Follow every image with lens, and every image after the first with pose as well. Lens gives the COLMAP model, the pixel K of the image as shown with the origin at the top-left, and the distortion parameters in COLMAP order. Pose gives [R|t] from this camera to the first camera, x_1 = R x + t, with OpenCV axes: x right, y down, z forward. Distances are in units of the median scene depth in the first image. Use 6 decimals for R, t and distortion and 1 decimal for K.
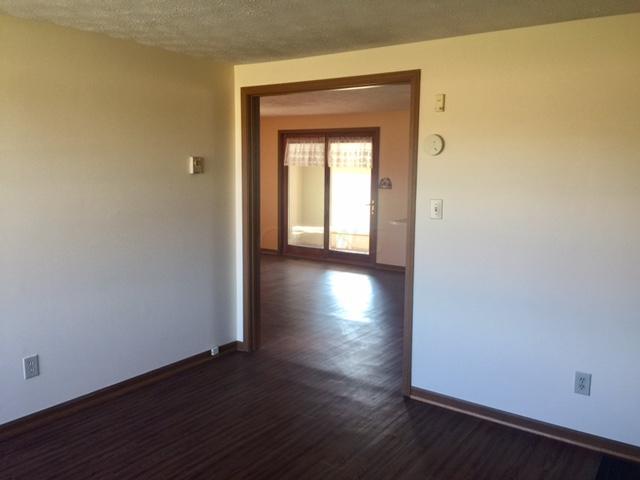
lens RADIAL K [[545.8, 0, 319.6], [0, 545.8, 240.2], [0, 0, 1]] dist [0.012277, -0.003486]
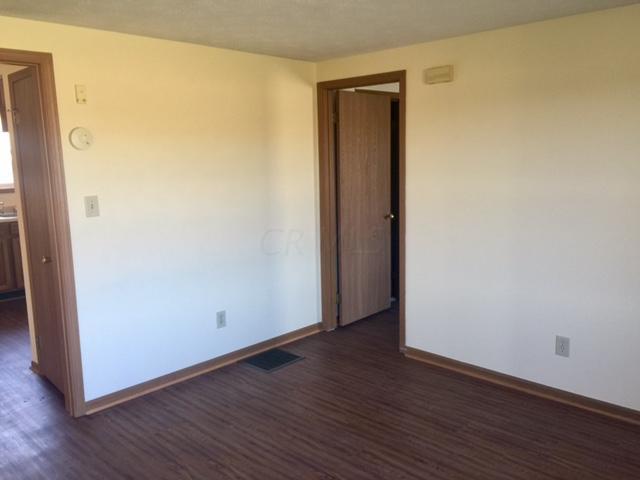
lens RADIAL K [[545.8, 0, 320.1], [0, 545.8, 240.3], [0, 0, 1]] dist [0.012277, -0.003486]
pose [[0.132328, -0.166133, 0.977184, -0.648045], [0.156874, 0.976939, 0.144848, -0.070633], [-0.978713, 0.134127, 0.155339, 0.447540]]
